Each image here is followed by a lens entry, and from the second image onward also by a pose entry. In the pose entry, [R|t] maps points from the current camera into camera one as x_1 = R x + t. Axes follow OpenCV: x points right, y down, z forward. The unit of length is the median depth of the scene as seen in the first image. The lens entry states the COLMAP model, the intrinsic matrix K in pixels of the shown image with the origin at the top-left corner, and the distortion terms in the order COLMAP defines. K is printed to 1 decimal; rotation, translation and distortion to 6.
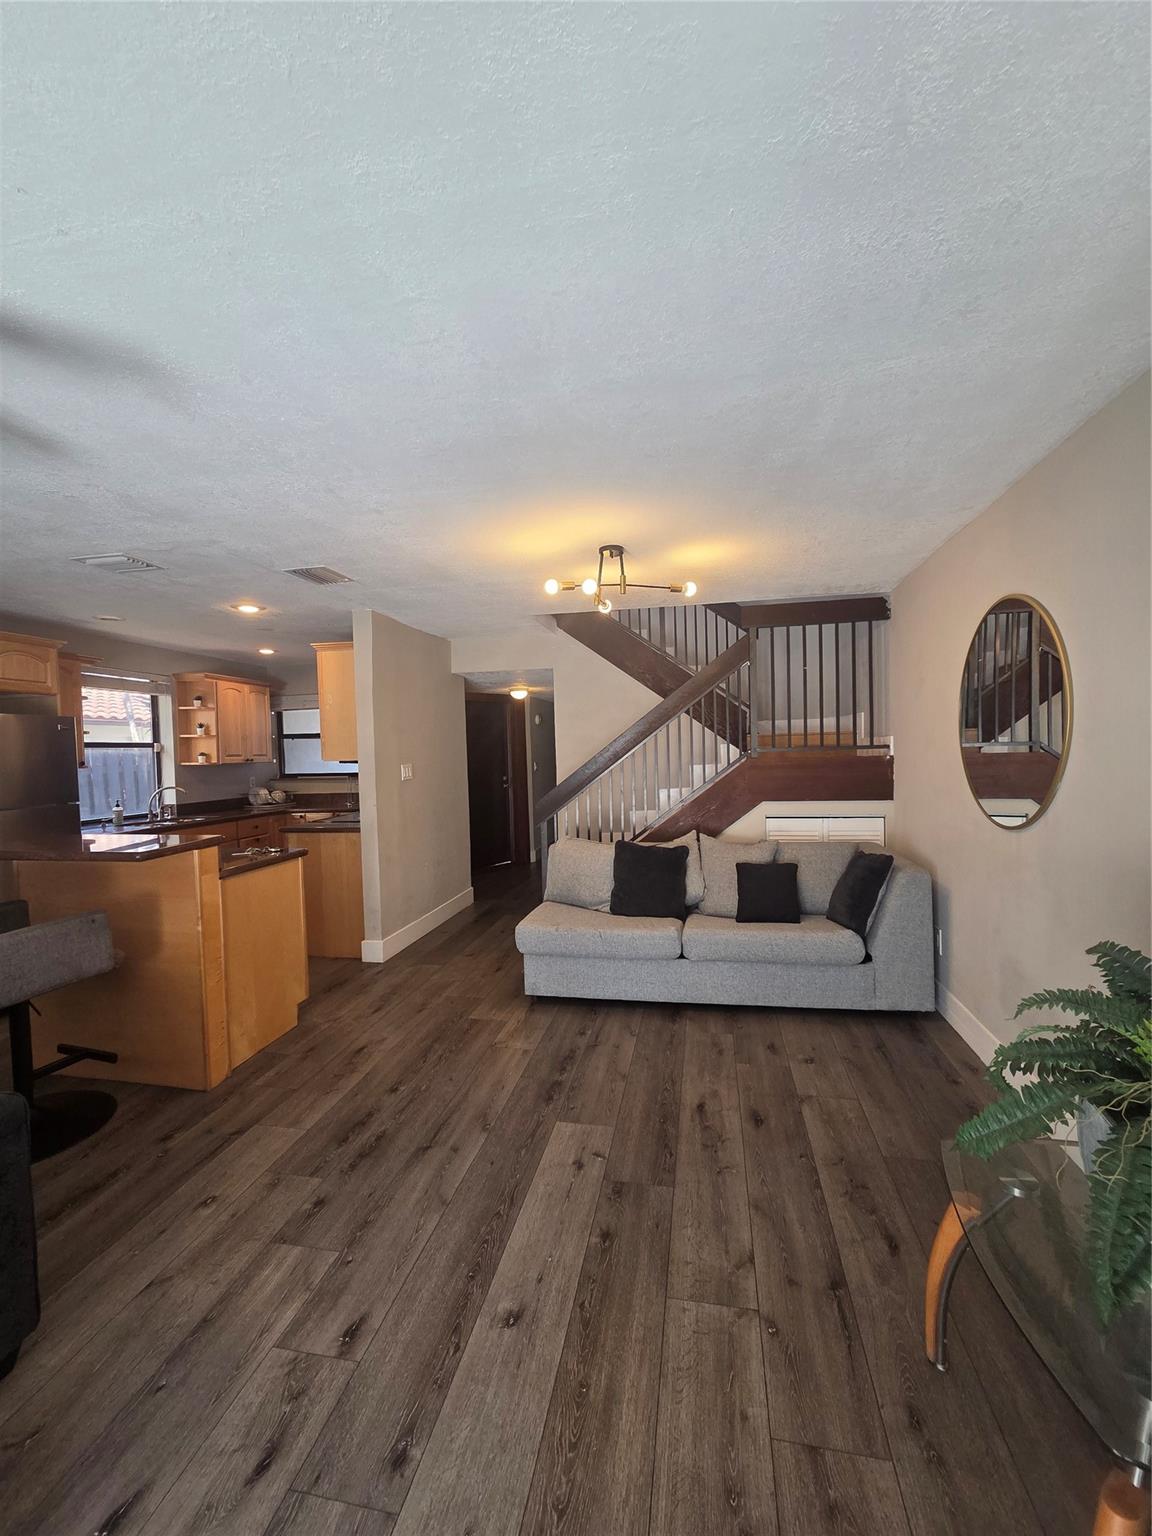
lens RADIAL K [[629.1, 0, 581.4], [0, 629.1, 767.2], [0, 0, 1]] dist [0.002778, -0.000490]
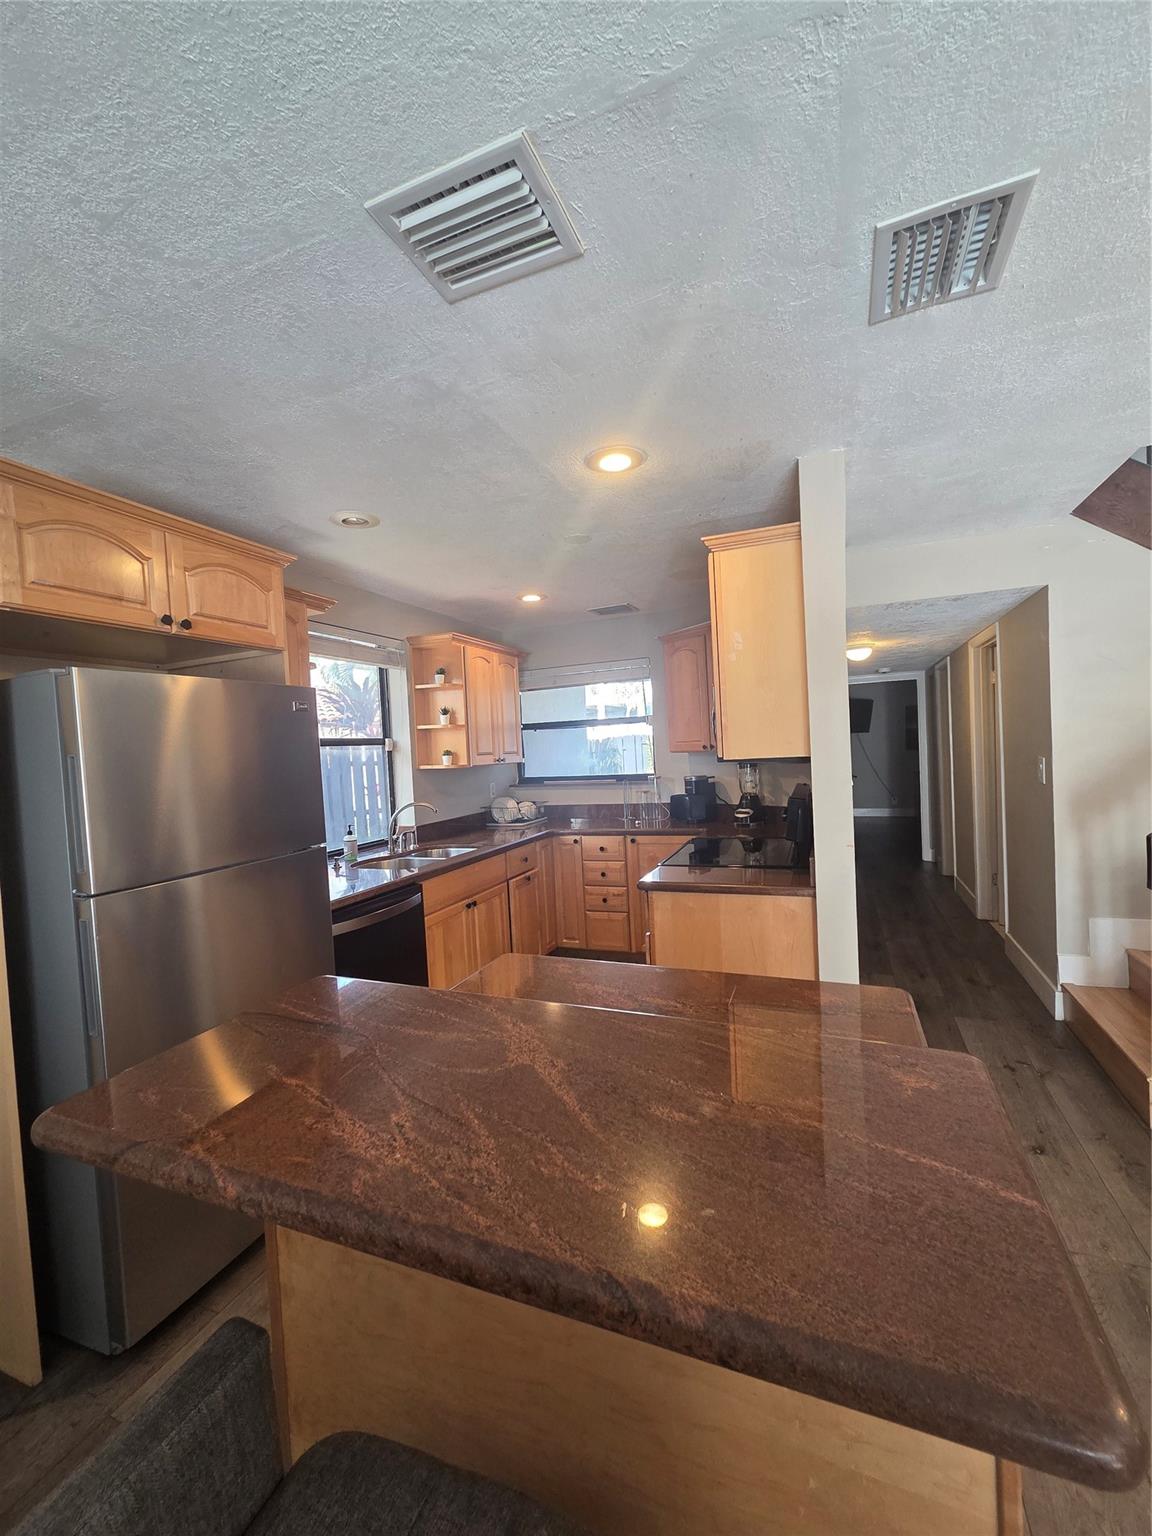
lens RADIAL K [[629.1, 0, 577.5], [0, 629.1, 768.6], [0, 0, 1]] dist [0.002778, -0.000490]
pose [[0.982309, -0.017394, -0.186460, -0.334991], [0.019426, 0.999770, 0.009075, -0.007026], [0.186259, -0.012537, 0.982421, 0.351464]]
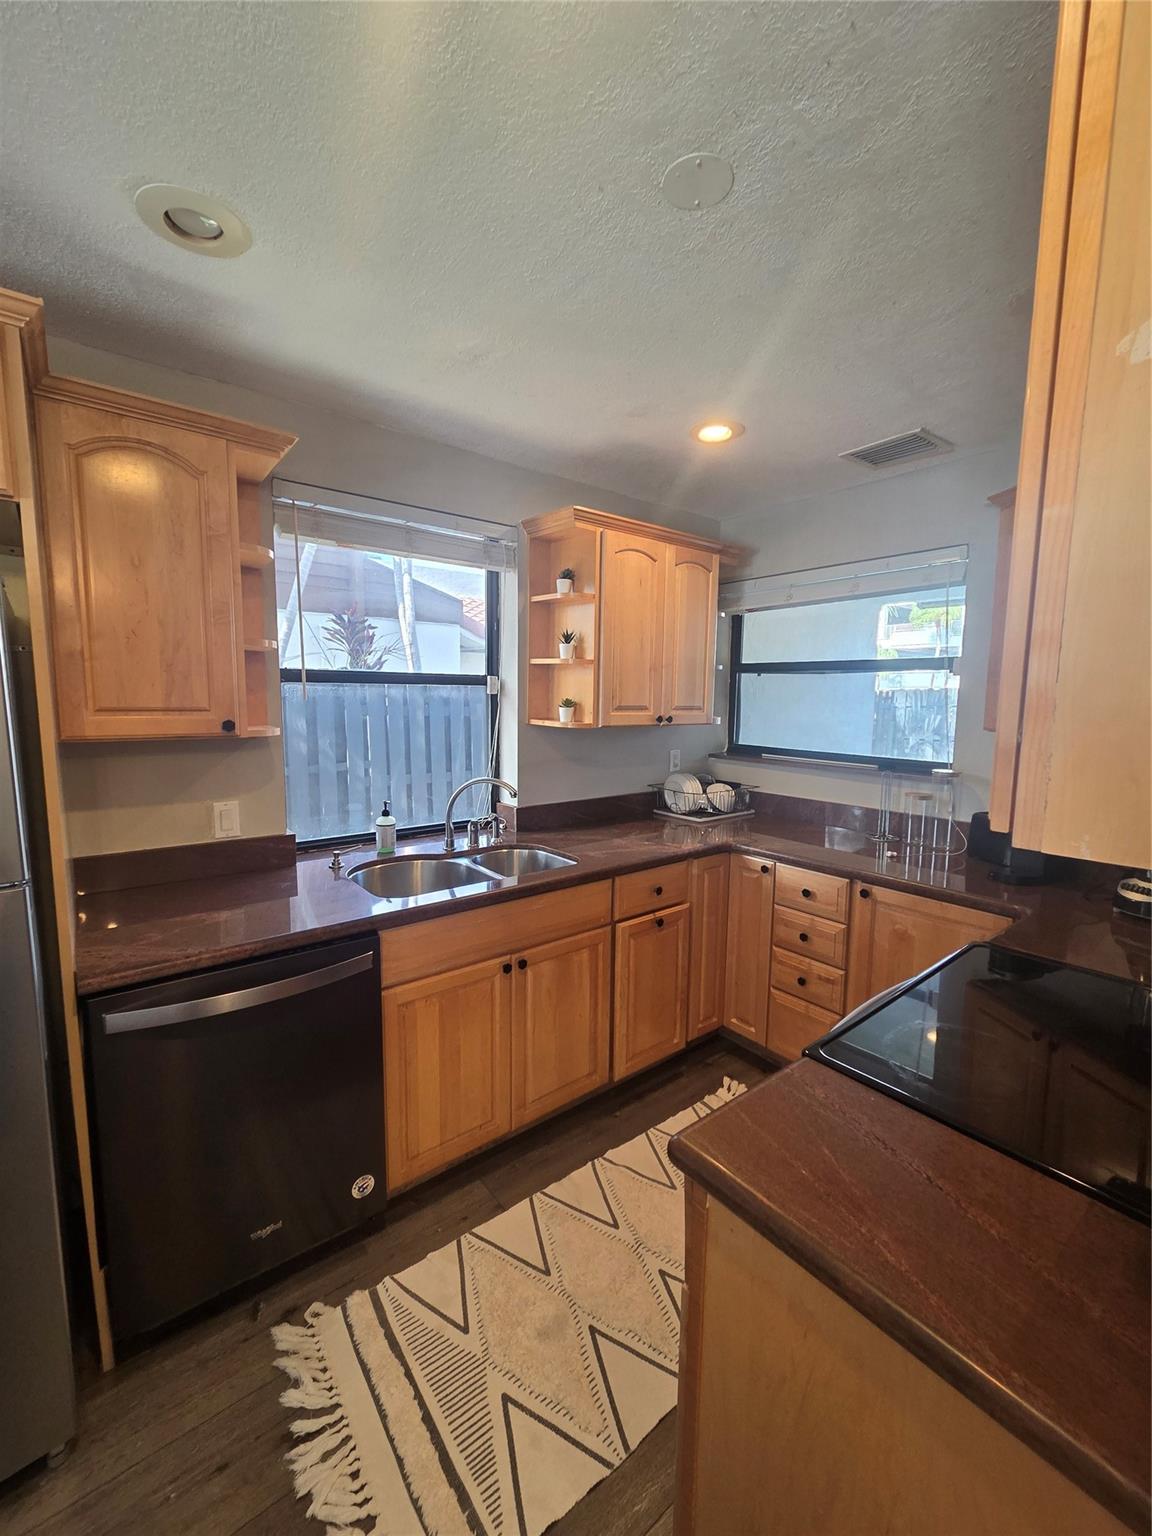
lens RADIAL K [[629.1, 0, 580.0], [0, 629.1, 770.8], [0, 0, 1]] dist [0.002778, -0.000490]
pose [[0.767402, 0.114224, -0.630909, -0.309231], [-0.050221, 0.991689, 0.118455, -0.026507], [0.639196, -0.059218, 0.766761, 0.662708]]
